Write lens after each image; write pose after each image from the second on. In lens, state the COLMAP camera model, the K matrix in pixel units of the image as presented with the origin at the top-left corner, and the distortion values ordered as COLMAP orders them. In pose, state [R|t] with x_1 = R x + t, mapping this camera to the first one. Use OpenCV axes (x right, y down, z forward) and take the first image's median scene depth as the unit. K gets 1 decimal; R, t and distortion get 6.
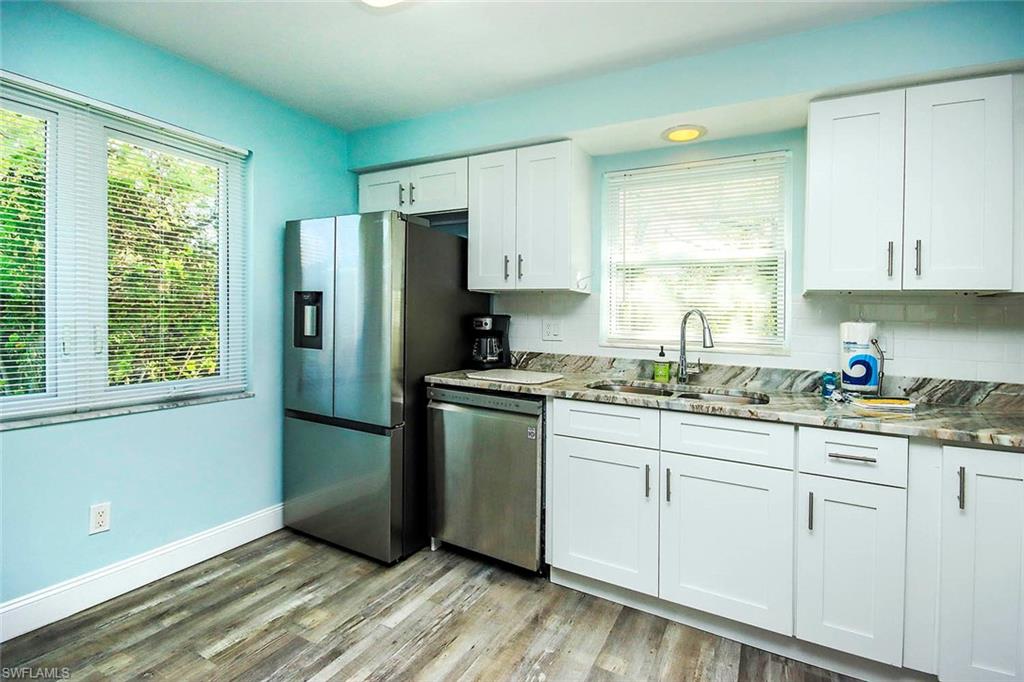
lens RADIAL K [[469.1, 0, 514.3], [0, 469.1, 316.6], [0, 0, 1]] dist [0.001740, 0.000300]
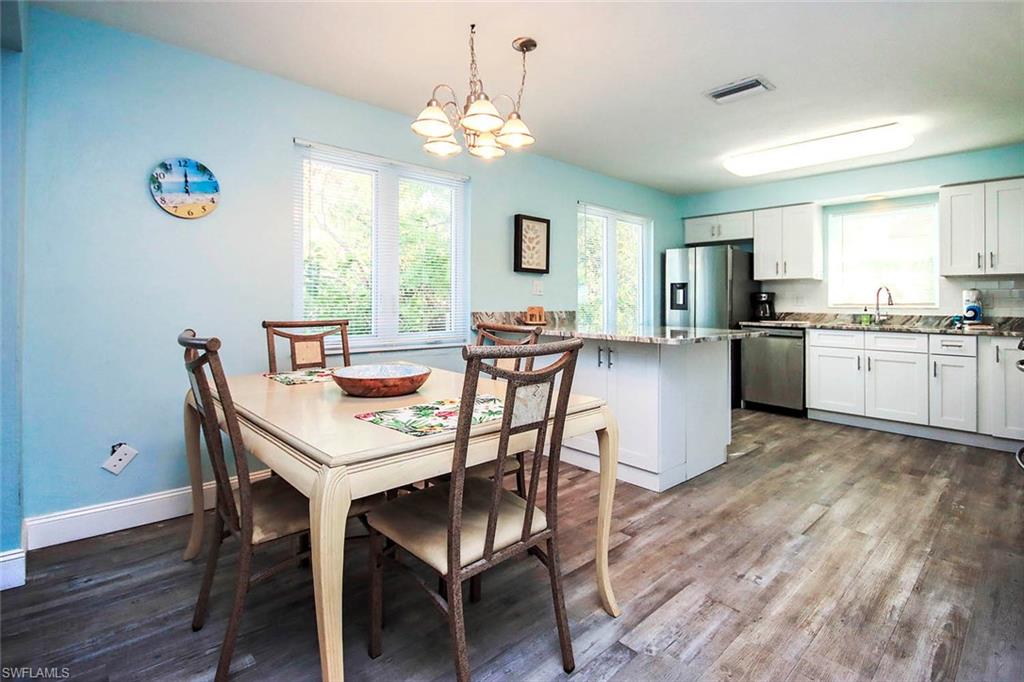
lens RADIAL K [[480.5, 0, 586.8], [0, 480.5, 305.8], [0, 0, 1]] dist [0.001503, -0.000292]
pose [[0.973420, -0.015594, -0.228497, -0.391537], [0.015840, 0.999874, -0.000755, 0.050859], [0.228480, -0.002885, 0.973544, -1.329863]]
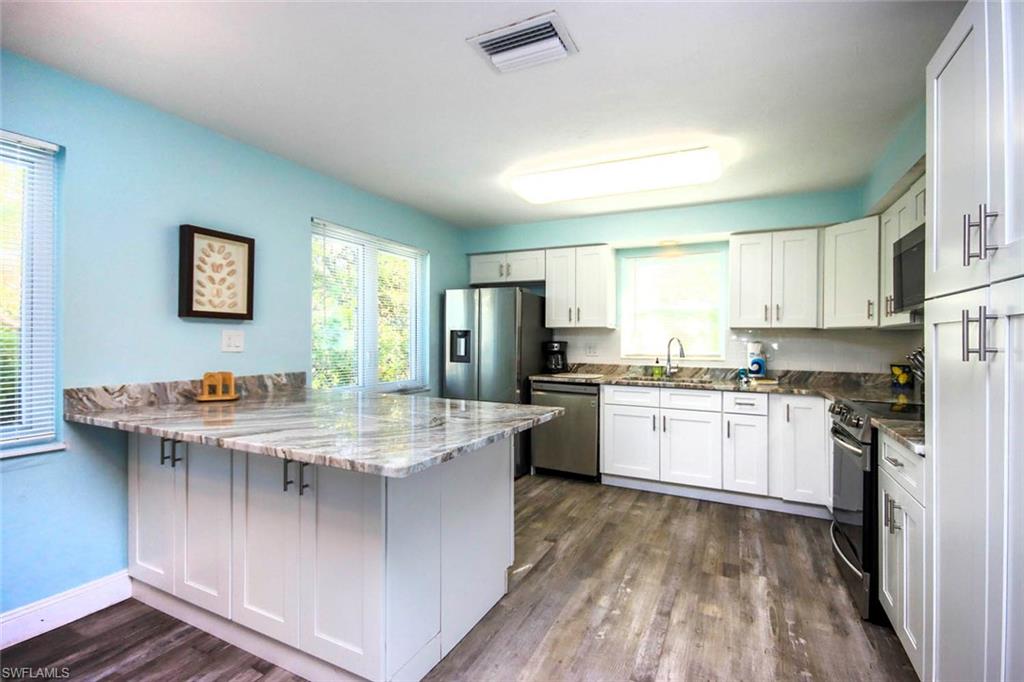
lens RADIAL K [[444.0, 0, 532.0], [0, 444.0, 343.0], [0, 0, 1]] dist [-0.001534, 0.000004]
pose [[0.997274, -0.014129, 0.072424, -0.327268], [0.013689, 0.999885, 0.006556, -0.012773], [-0.072508, -0.005546, 0.997352, -0.759067]]
